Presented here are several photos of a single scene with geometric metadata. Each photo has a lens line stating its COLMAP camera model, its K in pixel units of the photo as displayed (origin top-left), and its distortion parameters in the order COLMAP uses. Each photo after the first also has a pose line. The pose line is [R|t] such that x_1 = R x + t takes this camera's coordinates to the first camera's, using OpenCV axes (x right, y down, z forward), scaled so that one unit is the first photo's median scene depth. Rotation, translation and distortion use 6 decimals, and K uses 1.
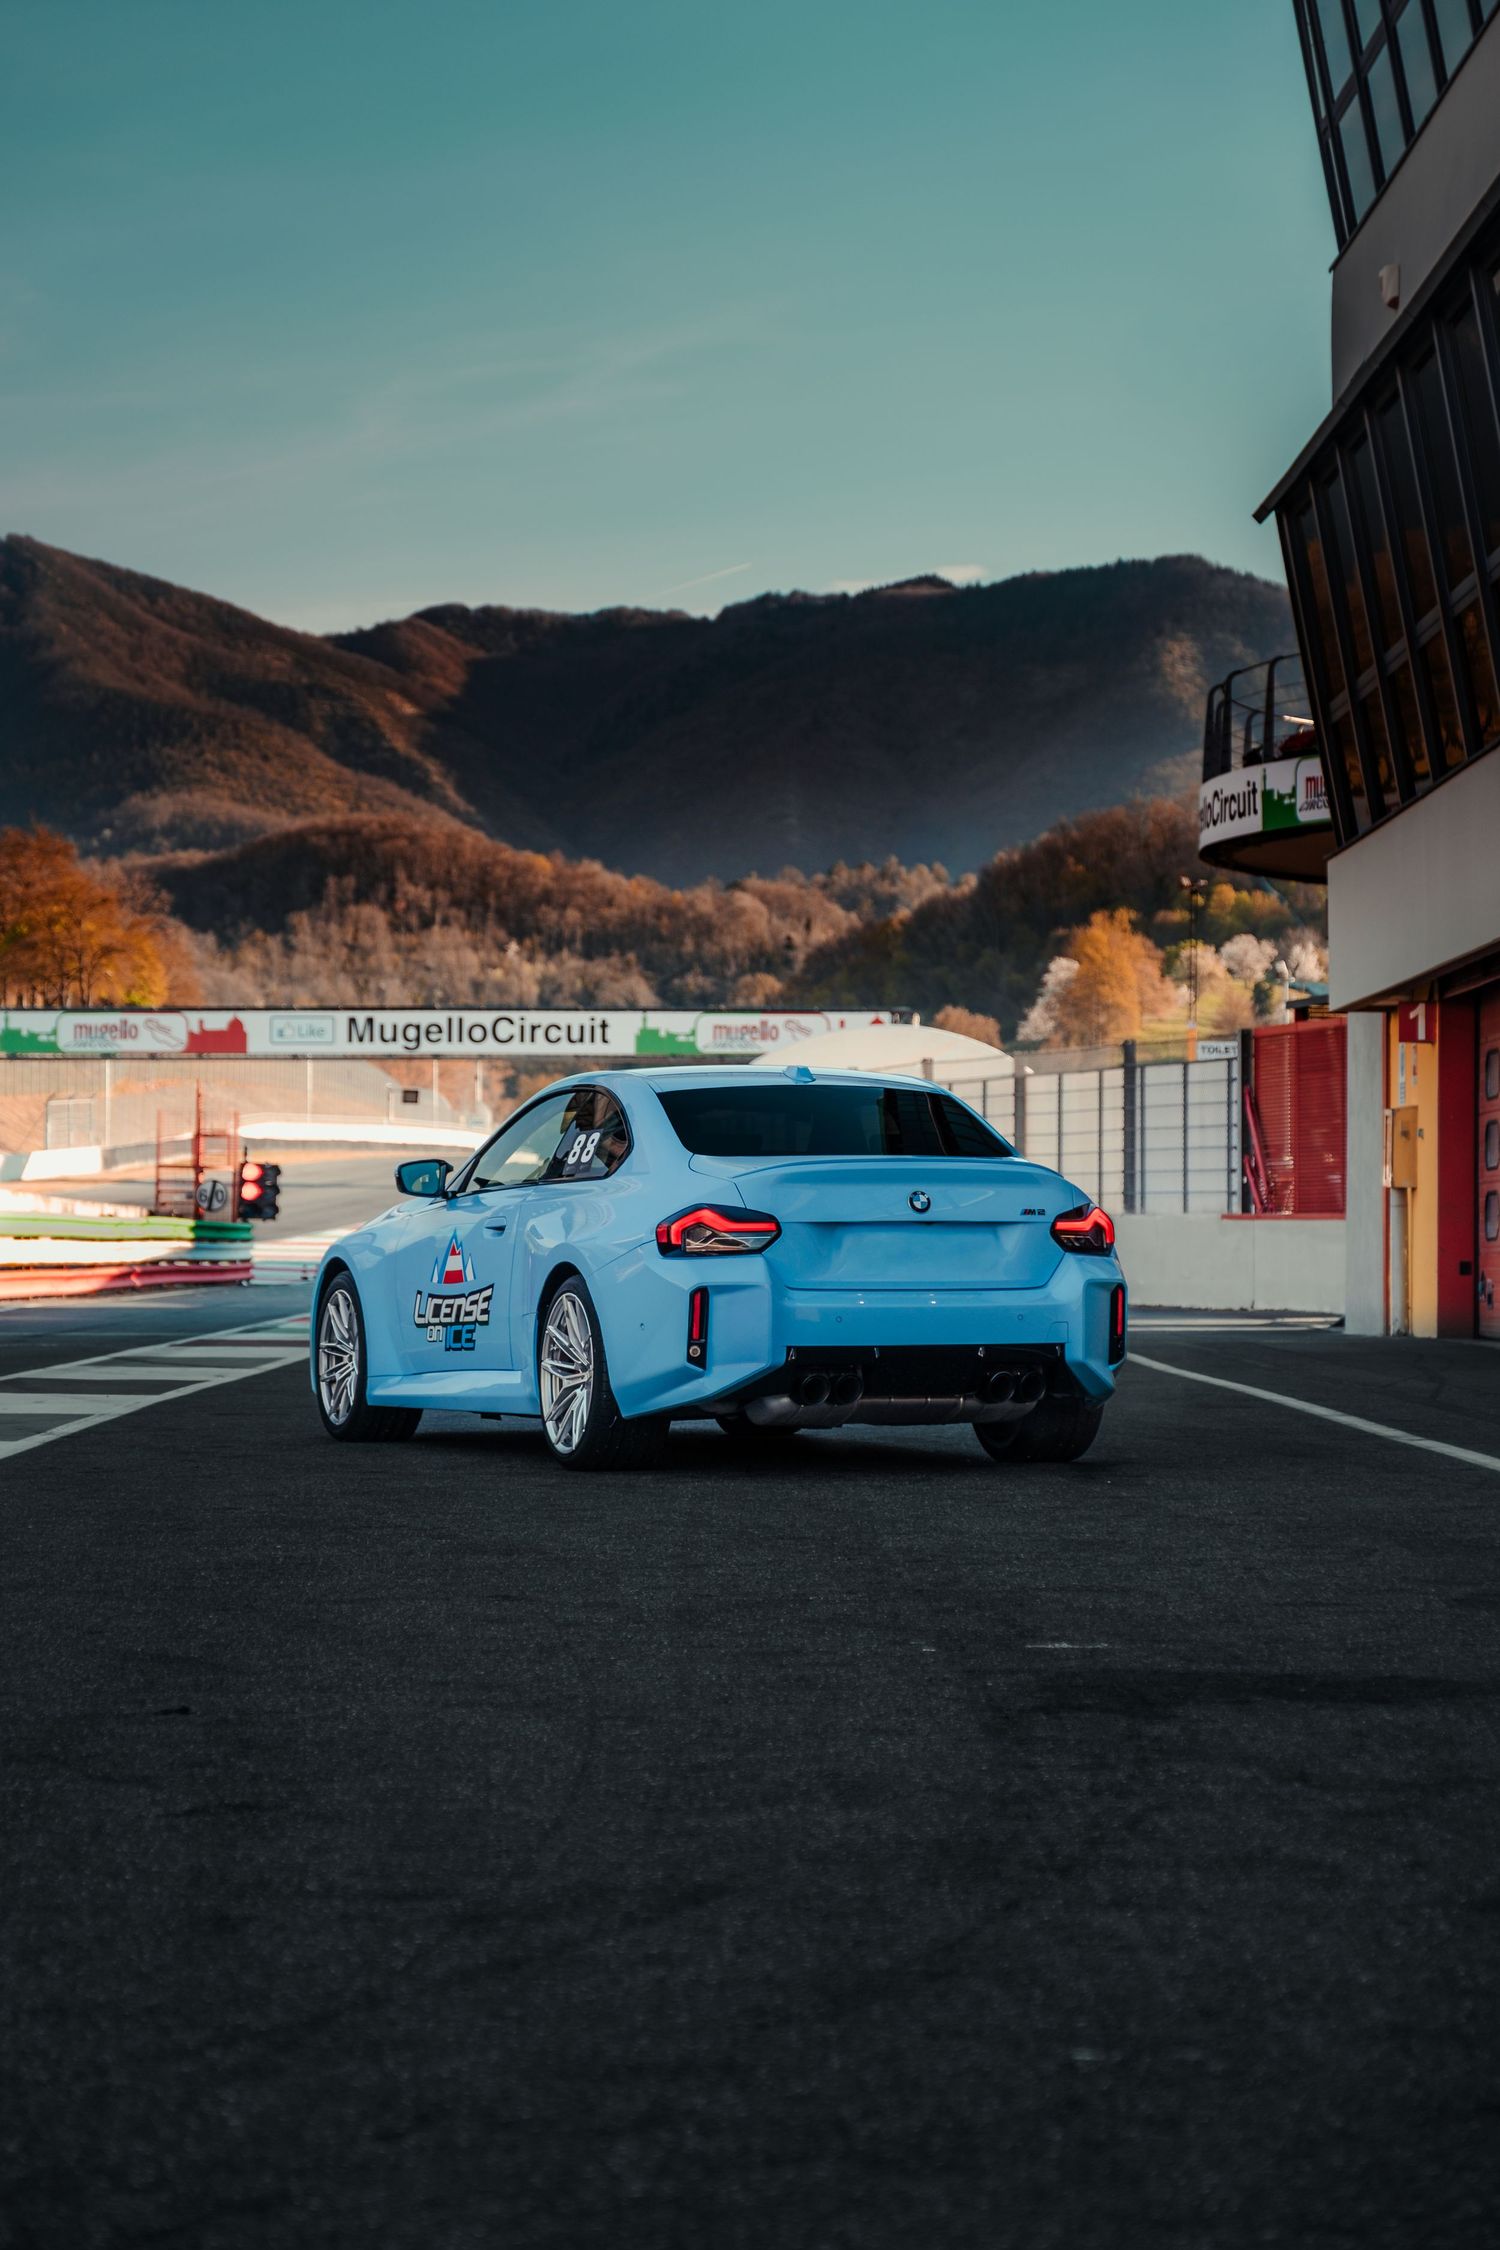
lens RADIAL K [[5591.3, 0, 750.0], [0, 5591.3, 1125.0], [0, 0, 1]] dist [-0.012398, 0.093859]
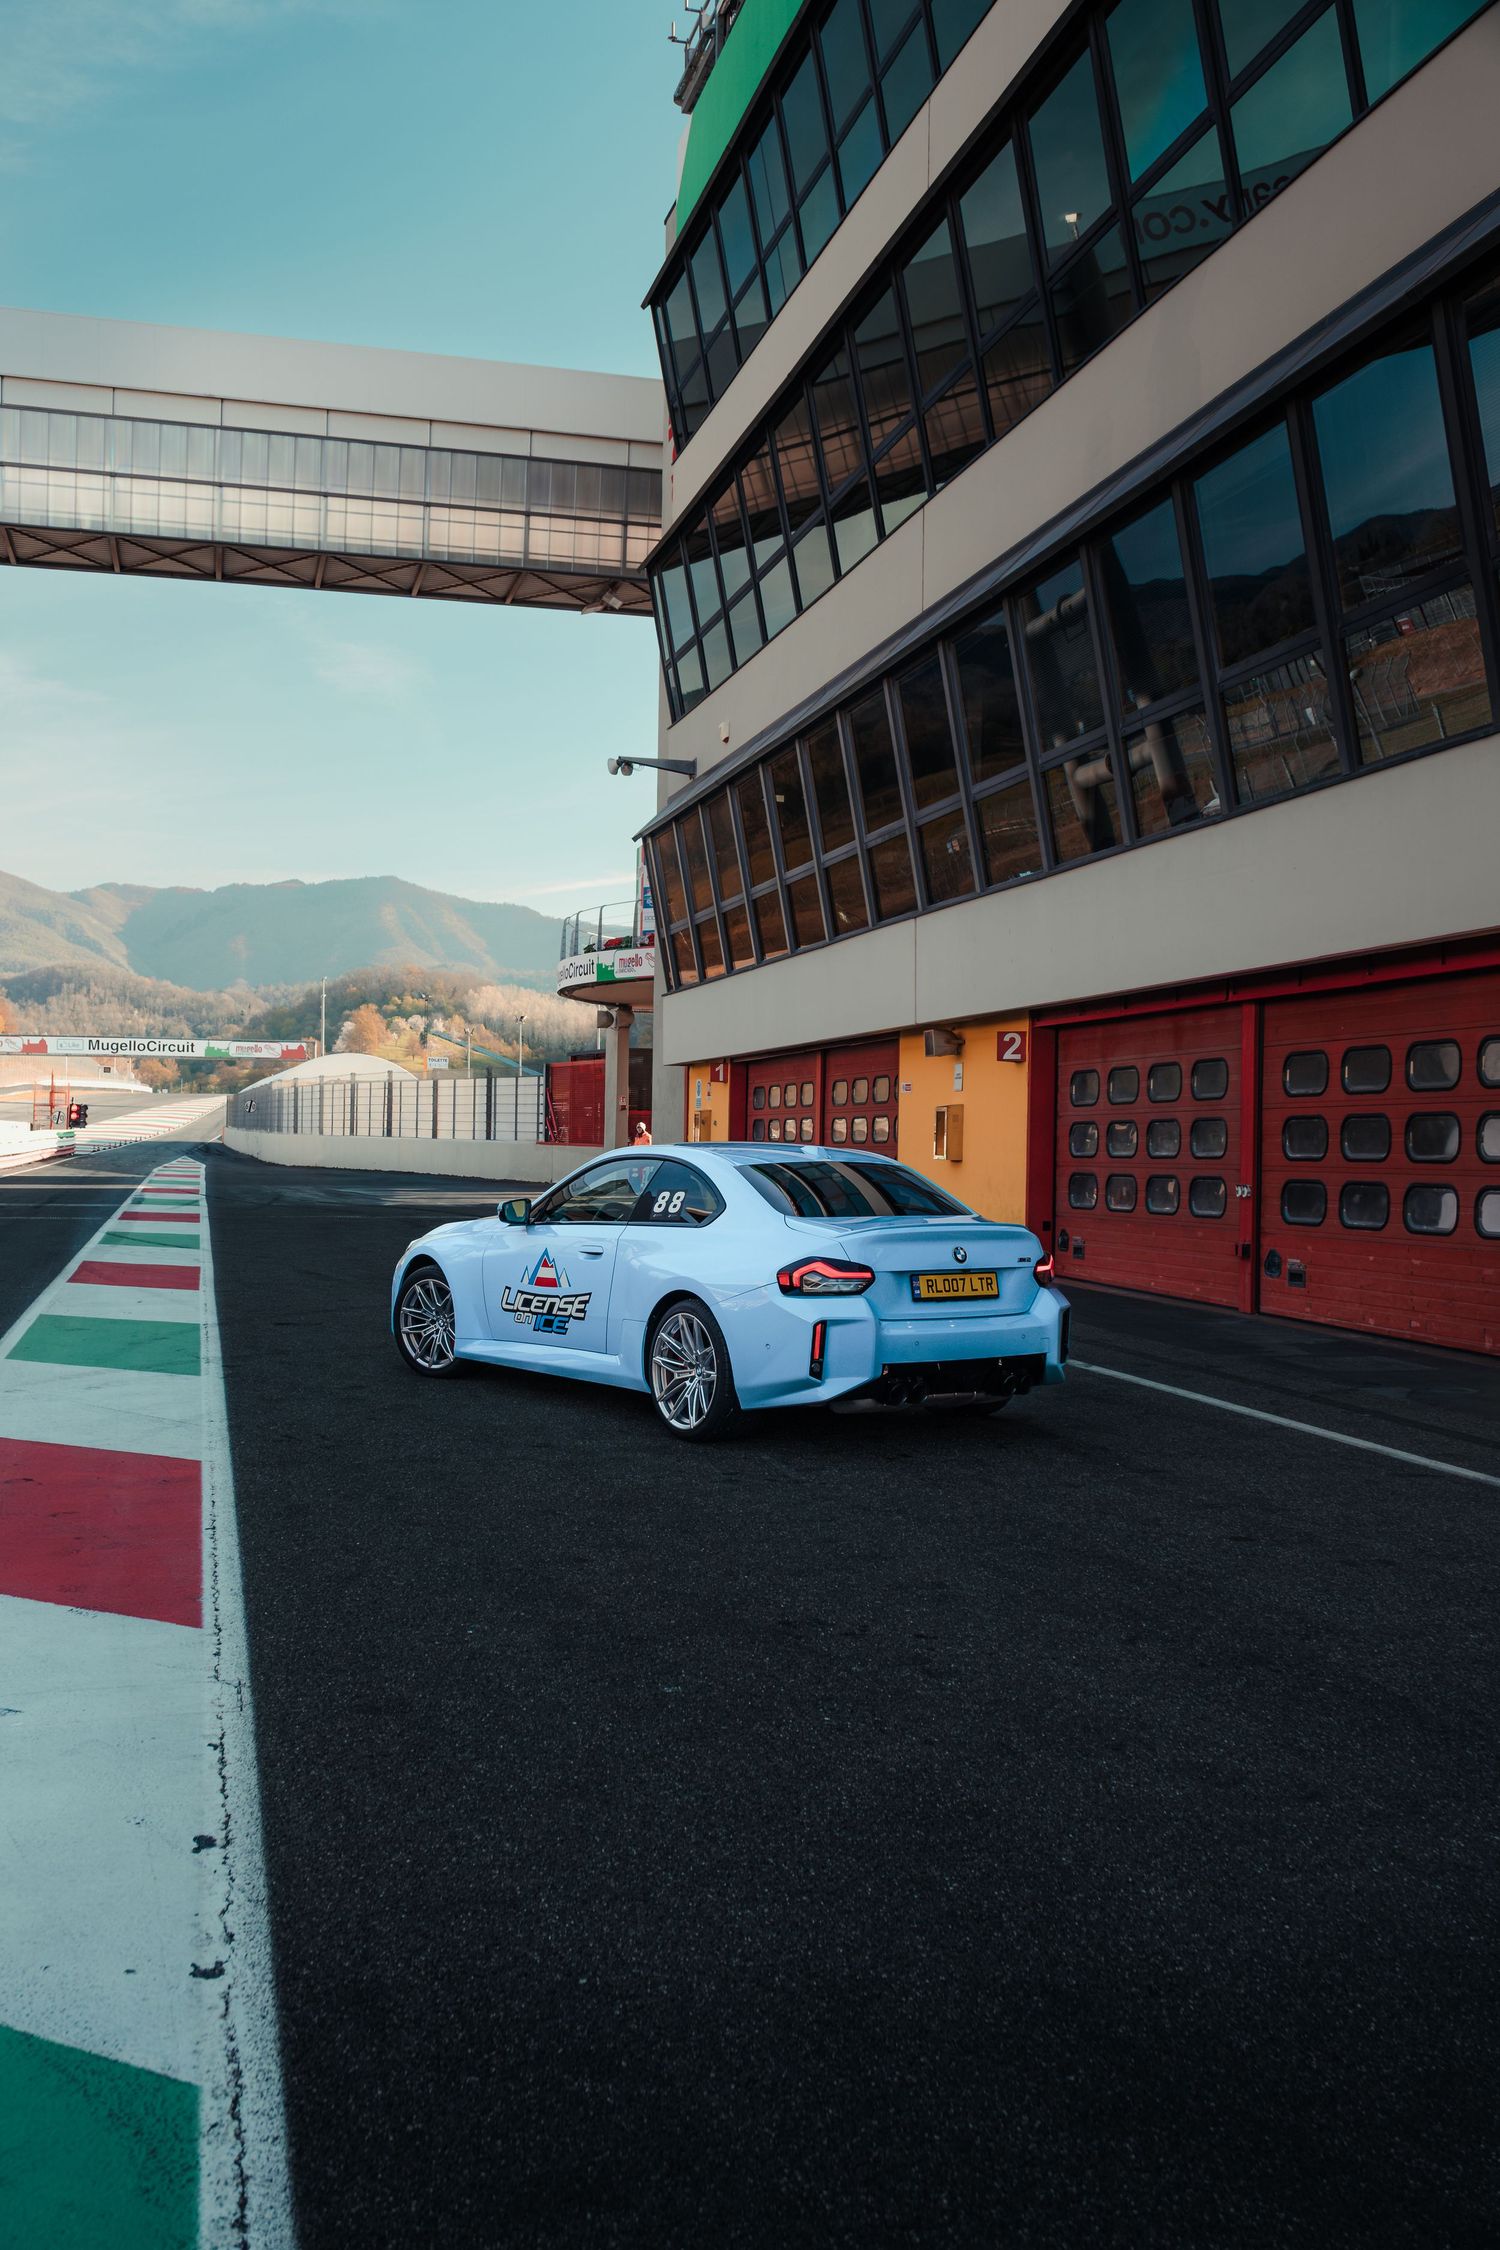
lens RADIAL K [[2001.2, 0, 750.0], [0, 2001.2, 1125.0], [0, 0, 1]] dist [-0.042387, -0.001338]
pose [[0.966754, 0.013170, 0.255370, -0.041115], [-0.018311, 0.999674, 0.017768, -0.007314], [-0.255053, -0.021854, 0.966680, 0.146535]]
